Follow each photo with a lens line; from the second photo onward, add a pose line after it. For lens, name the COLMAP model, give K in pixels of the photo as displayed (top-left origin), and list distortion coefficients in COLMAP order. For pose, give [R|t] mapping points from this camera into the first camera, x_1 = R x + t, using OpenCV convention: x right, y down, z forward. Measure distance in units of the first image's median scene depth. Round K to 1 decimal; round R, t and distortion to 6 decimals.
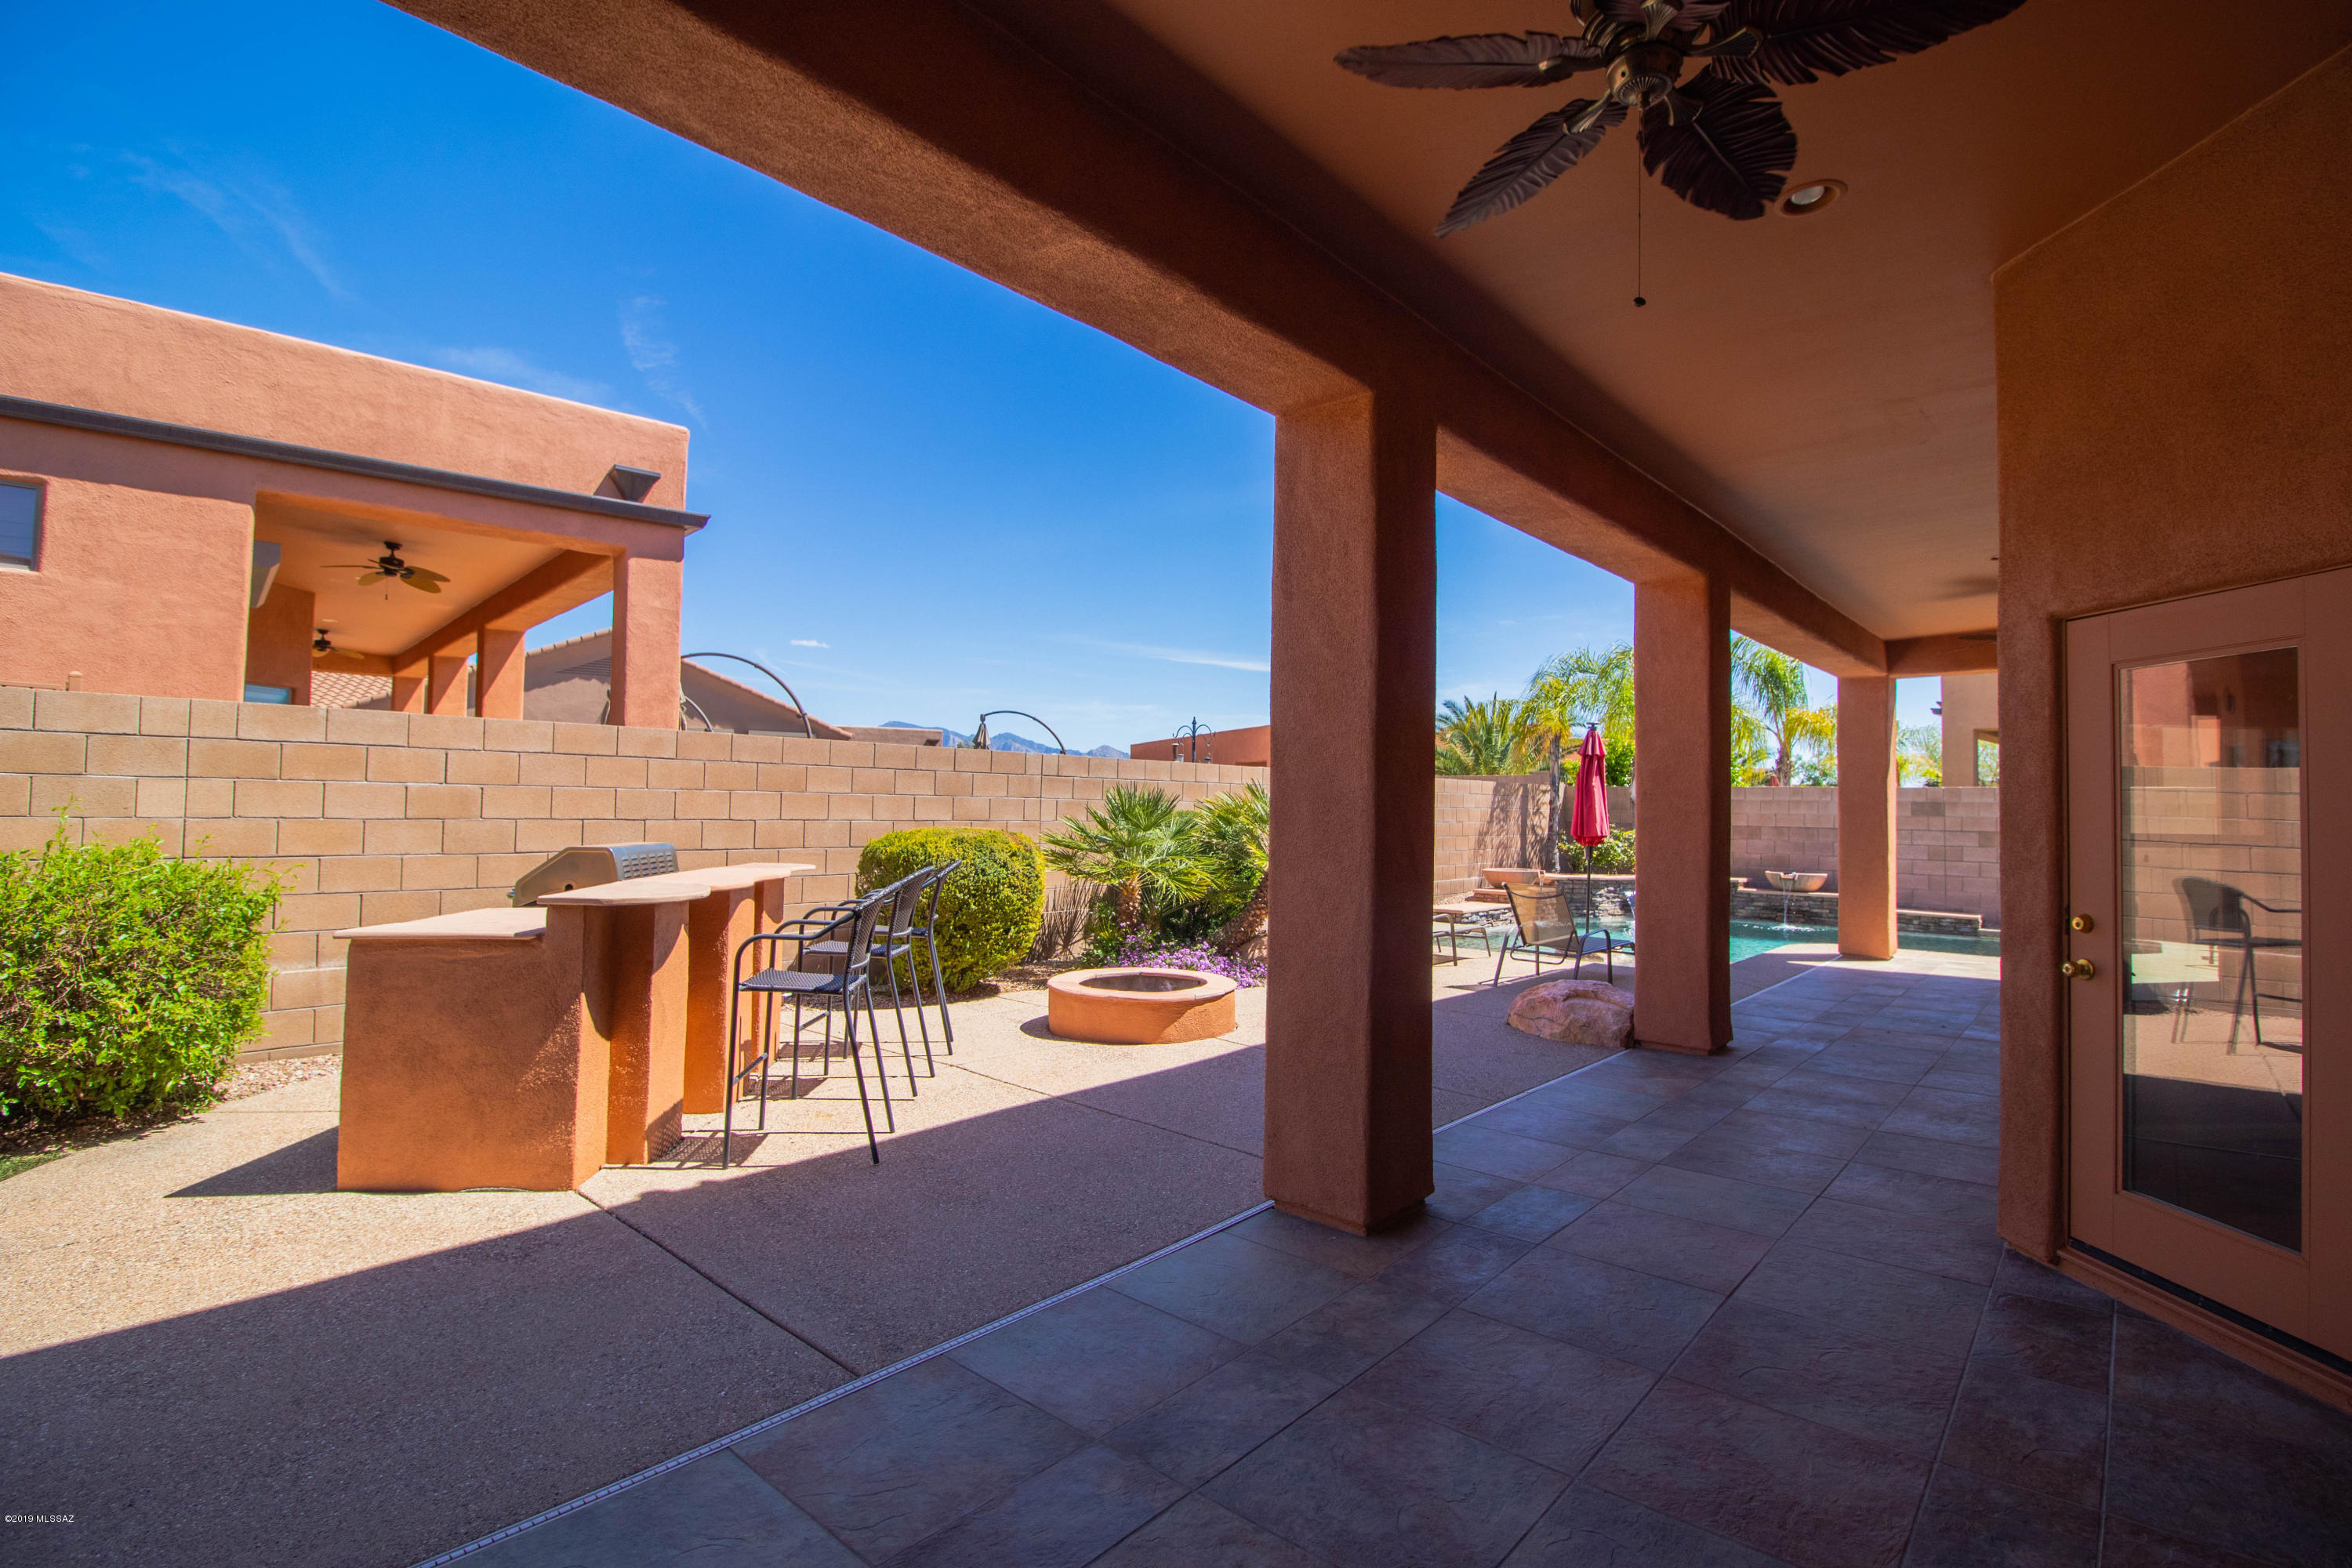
lens RADIAL K [[1094.8, 0, 1169.1], [0, 1094.8, 785.0], [0, 0, 1]] dist [-0.001690, -0.010264]
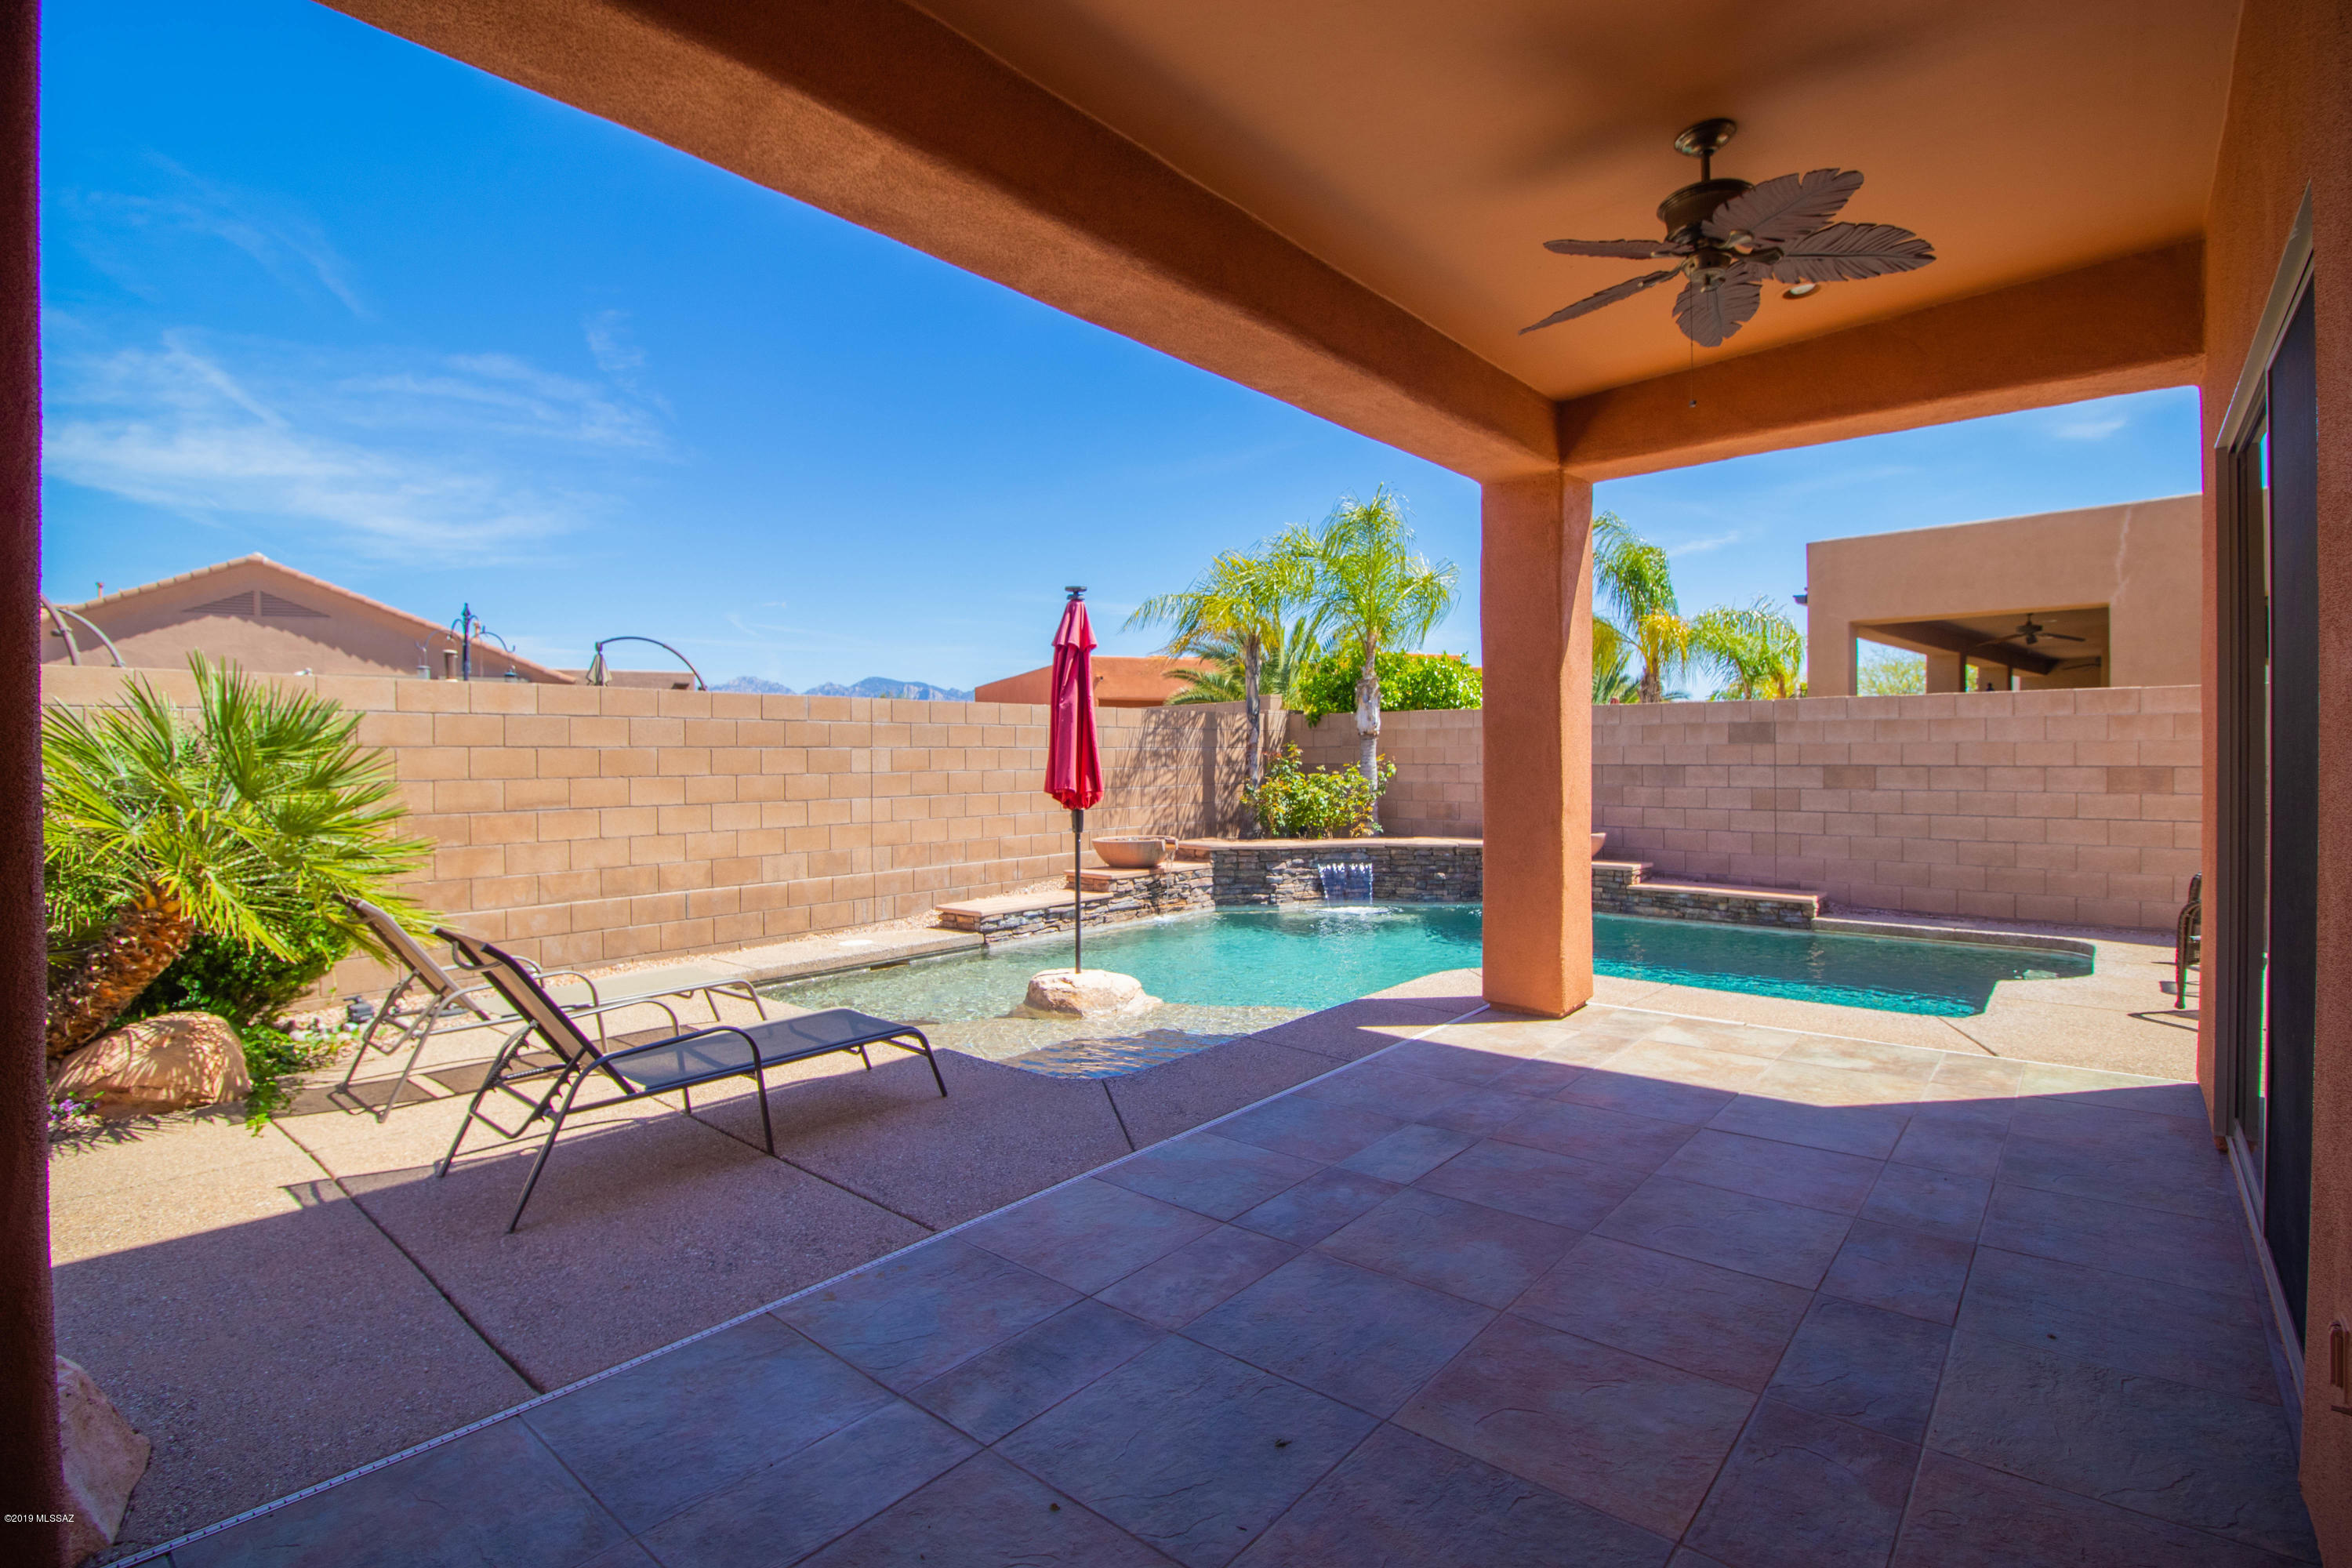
lens RADIAL K [[1094.8, 0, 1158.9], [0, 1094.8, 778.3], [0, 0, 1]] dist [-0.001690, -0.010264]
pose [[0.999611, -0.023566, 0.014890, 0.651242], [0.022943, 0.998908, 0.040710, 0.028648], [-0.015833, -0.040352, 0.999060, 0.684321]]
